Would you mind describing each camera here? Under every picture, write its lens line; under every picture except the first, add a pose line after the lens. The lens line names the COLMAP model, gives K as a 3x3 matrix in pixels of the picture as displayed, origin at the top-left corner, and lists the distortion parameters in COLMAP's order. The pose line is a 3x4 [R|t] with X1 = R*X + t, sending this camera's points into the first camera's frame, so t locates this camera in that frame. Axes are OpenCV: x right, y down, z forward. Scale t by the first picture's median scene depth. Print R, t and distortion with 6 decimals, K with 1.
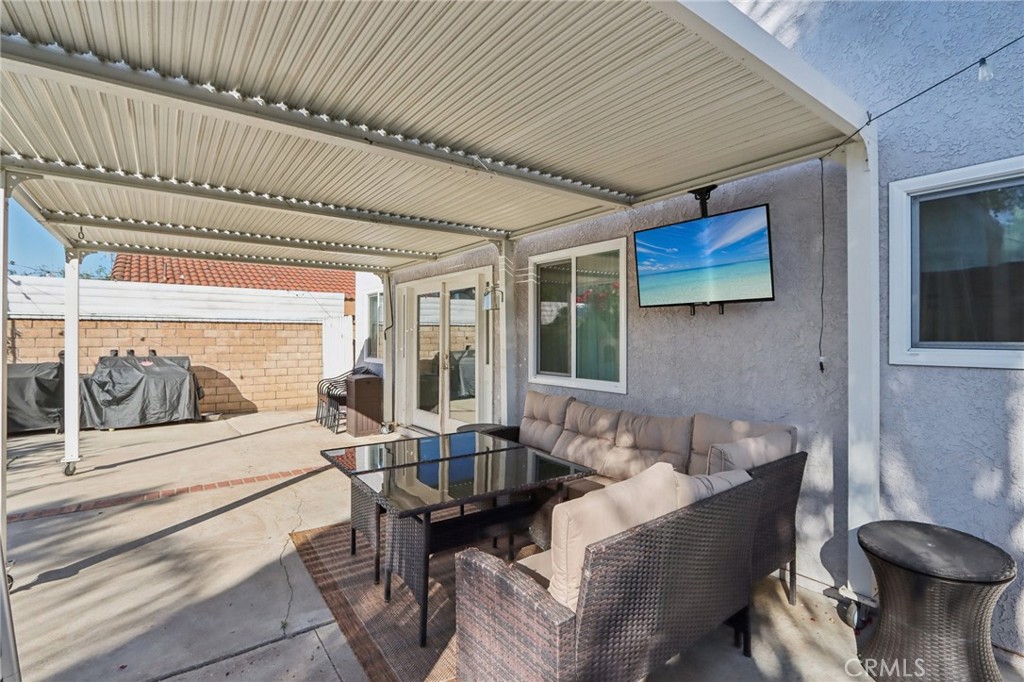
lens RADIAL K [[472.7, 0, 512.4], [0, 472.7, 332.4], [0, 0, 1]] dist [-0.022501, 0.002362]
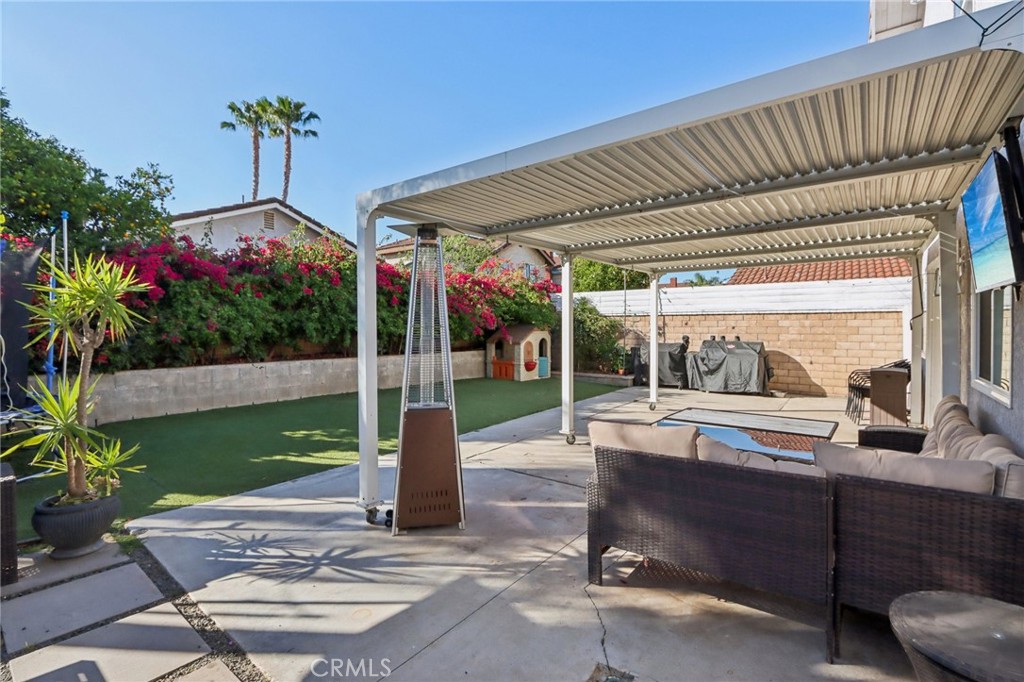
lens RADIAL K [[472.7, 0, 508.8], [0, 472.7, 337.9], [0, 0, 1]] dist [-0.022501, 0.002362]
pose [[0.270449, 0.025068, -0.962408, 0.335223], [0.014052, 0.999452, 0.029981, -0.006508], [0.962632, -0.021633, 0.269948, 0.030148]]
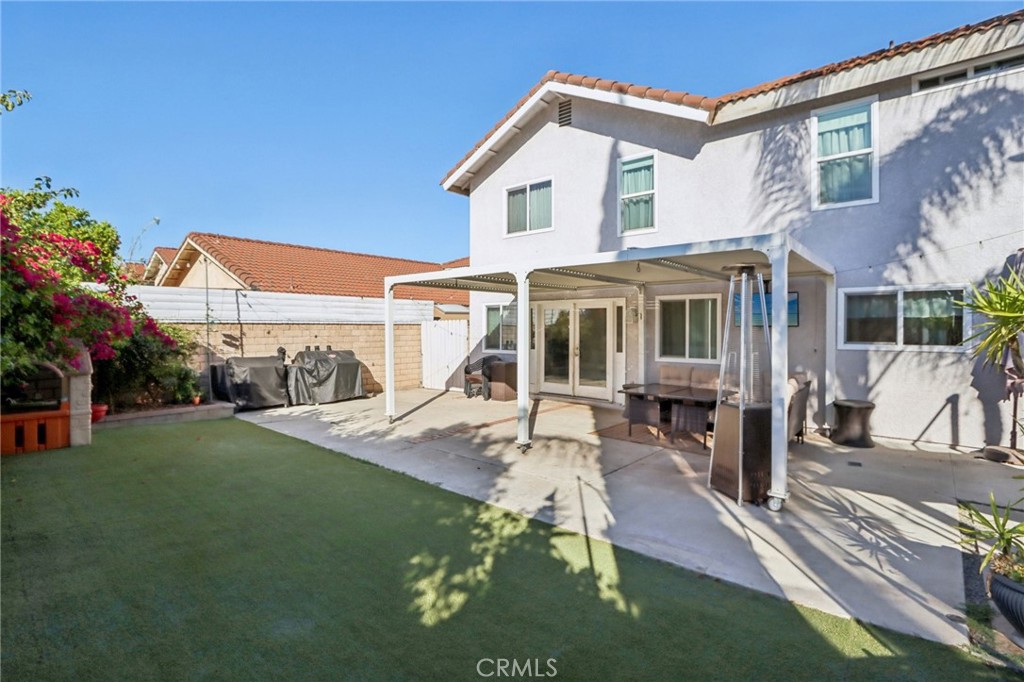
lens RADIAL K [[472.7, 0, 515.0], [0, 472.7, 325.0], [0, 0, 1]] dist [-0.022501, 0.002362]
pose [[0.975128, 0.001983, 0.221633, -0.572891], [-0.002772, 0.999991, 0.003246, -0.027932], [-0.221625, -0.003780, 0.975125, -0.449051]]
